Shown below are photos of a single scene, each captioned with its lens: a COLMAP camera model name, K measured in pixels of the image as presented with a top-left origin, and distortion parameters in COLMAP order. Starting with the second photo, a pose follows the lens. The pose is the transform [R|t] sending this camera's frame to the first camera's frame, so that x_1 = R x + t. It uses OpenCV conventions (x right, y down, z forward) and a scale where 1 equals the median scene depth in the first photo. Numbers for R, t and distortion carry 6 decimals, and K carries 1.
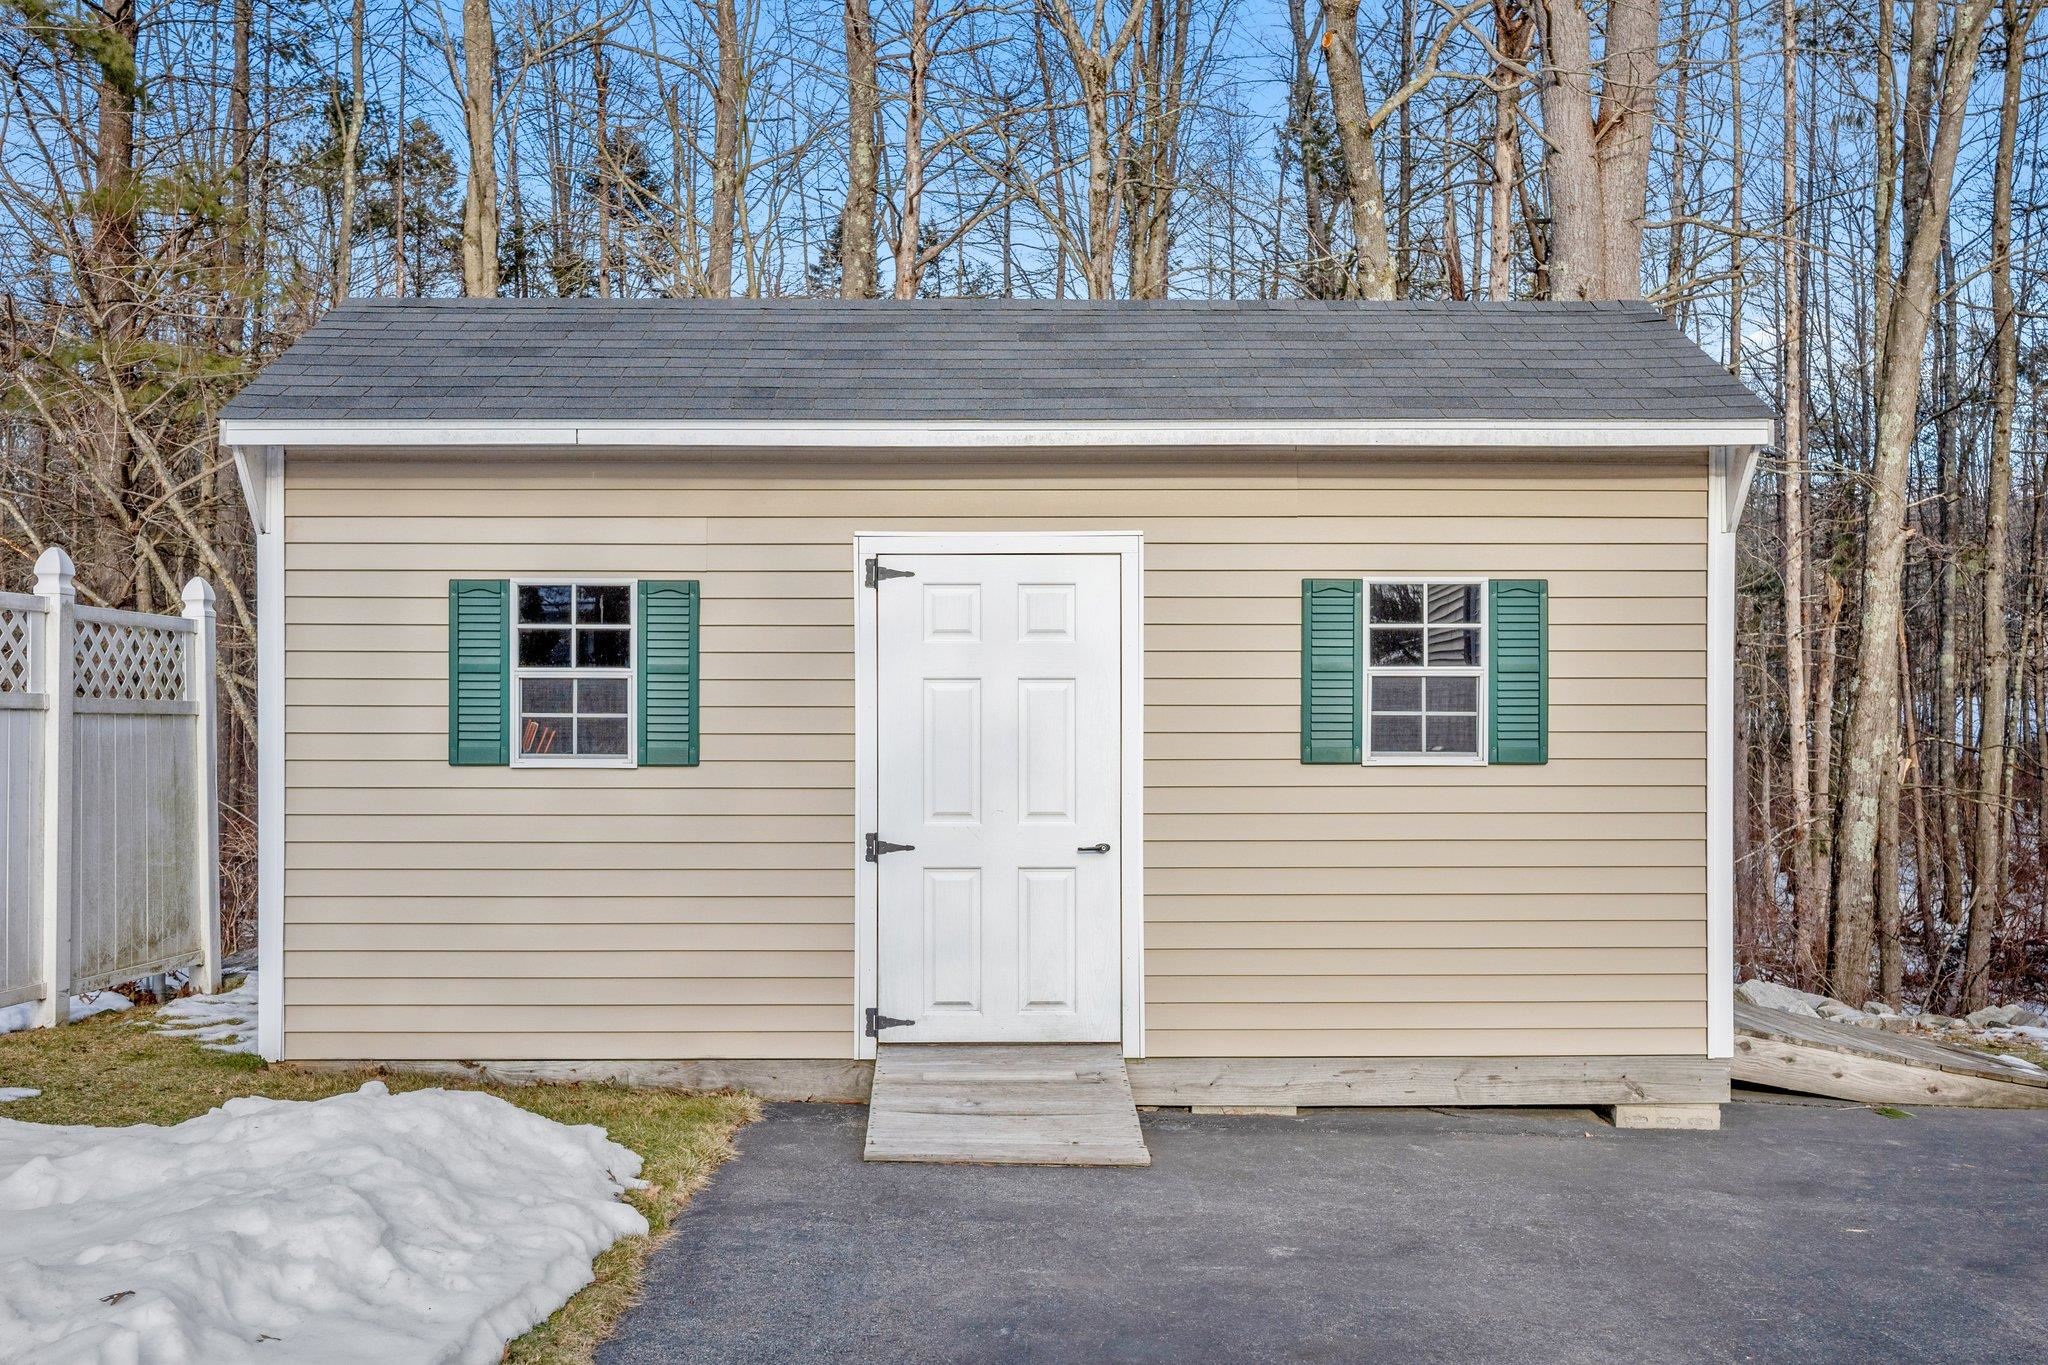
lens RADIAL K [[1963.0, 0, 1023.0], [0, 1963.0, 688.1], [0, 0, 1]] dist [0.003241, 0.024867]
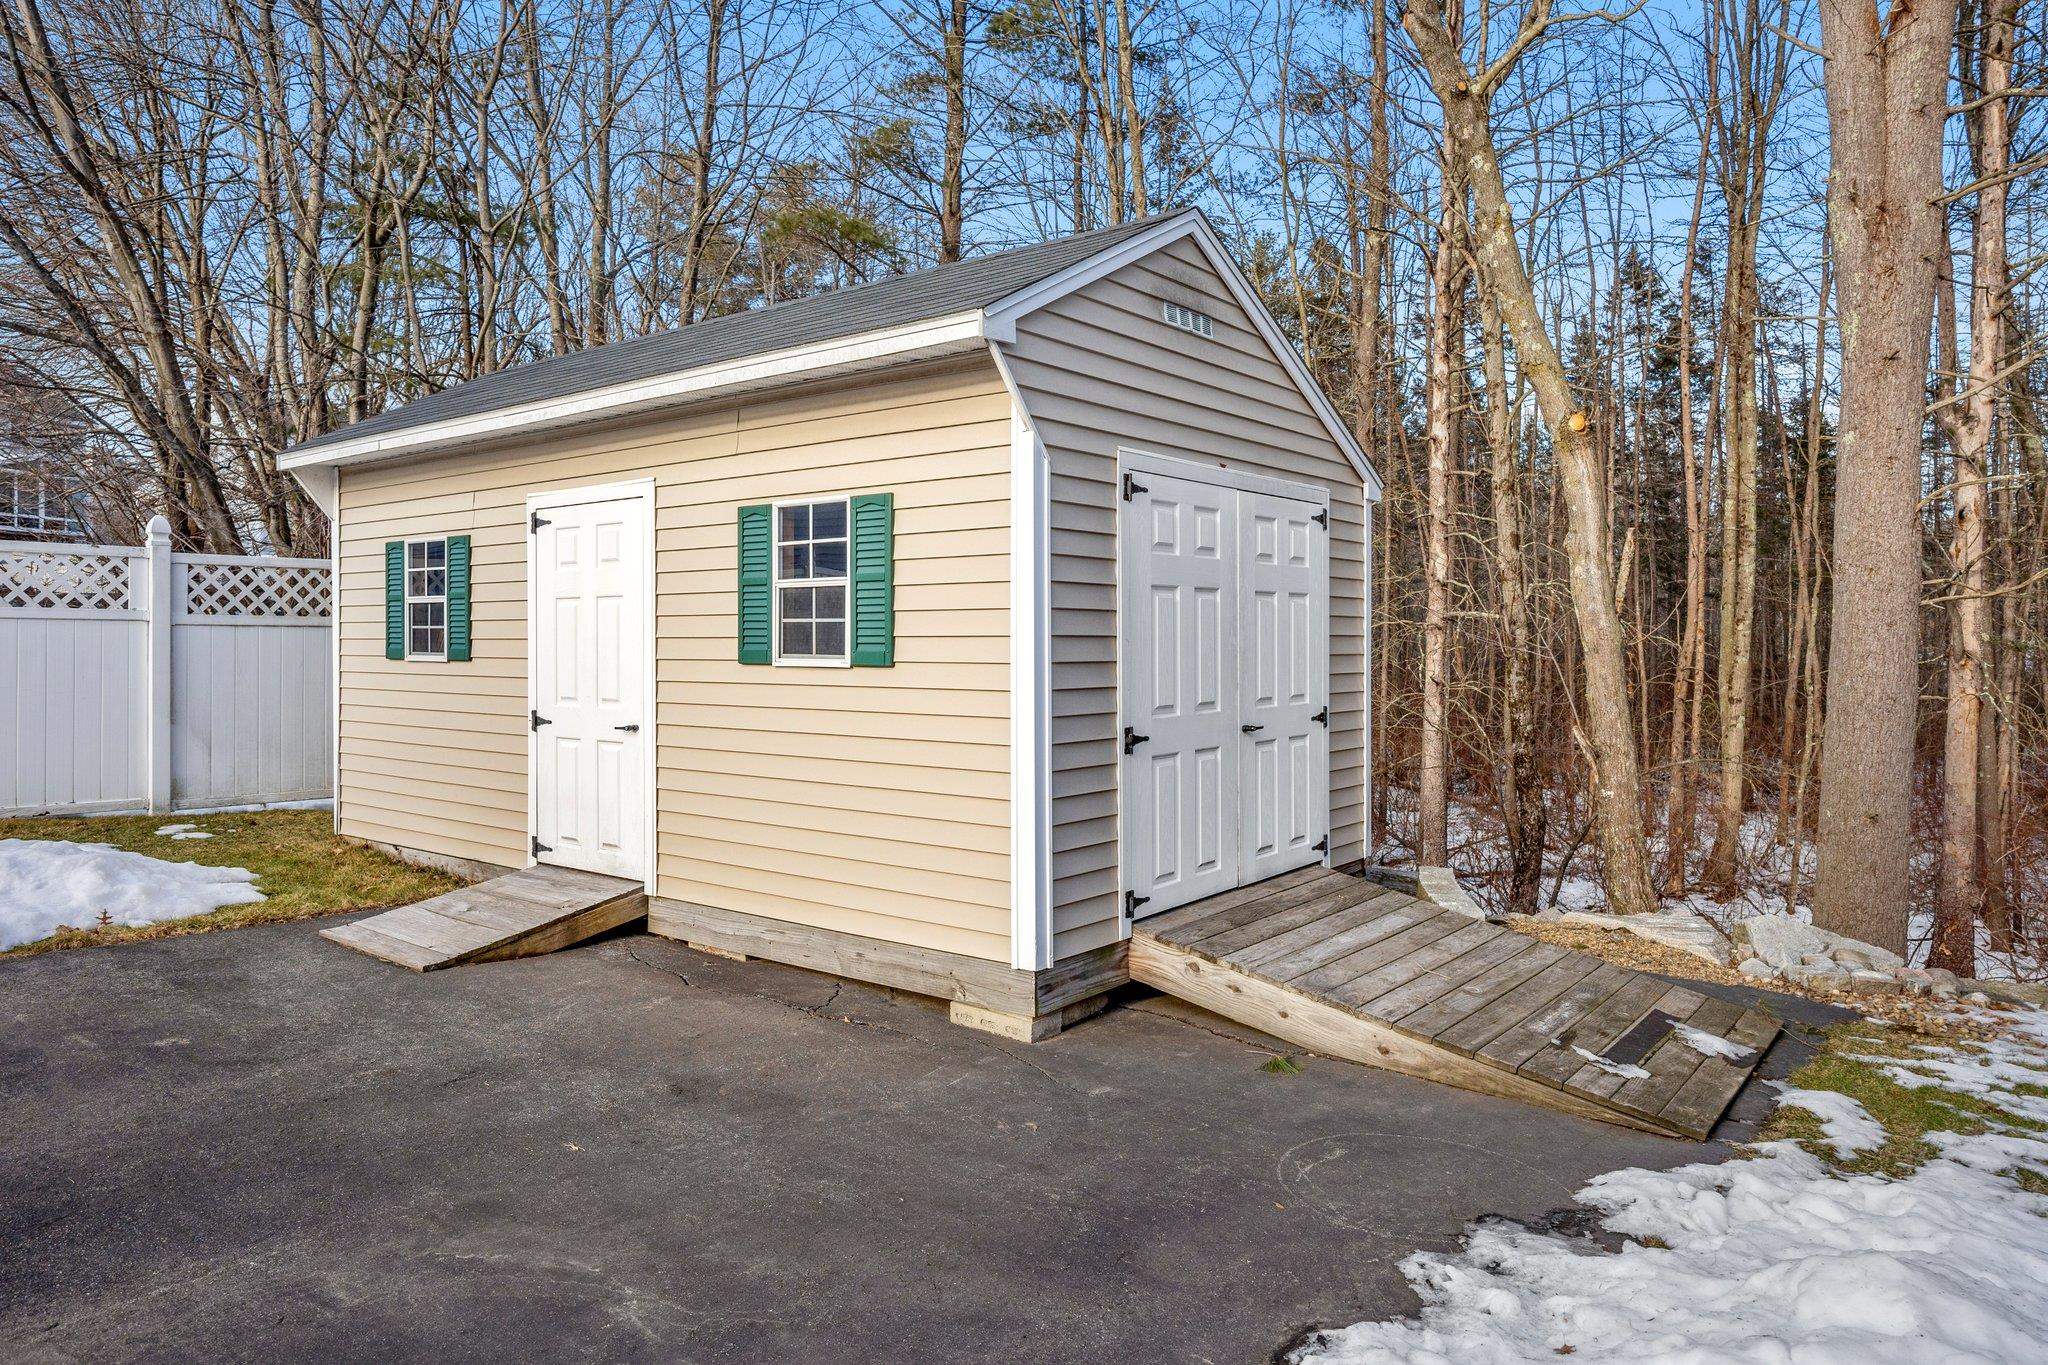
lens RADIAL K [[1328.1, 0, 1022.8], [0, 1328.1, 631.9], [0, 0, 1]] dist [-0.006077, -0.000920]
pose [[0.773513, -0.004961, -0.633761, 0.779017], [0.005450, 0.999984, -0.001176, 0.021244], [0.633757, -0.002544, 0.773528, 0.490006]]
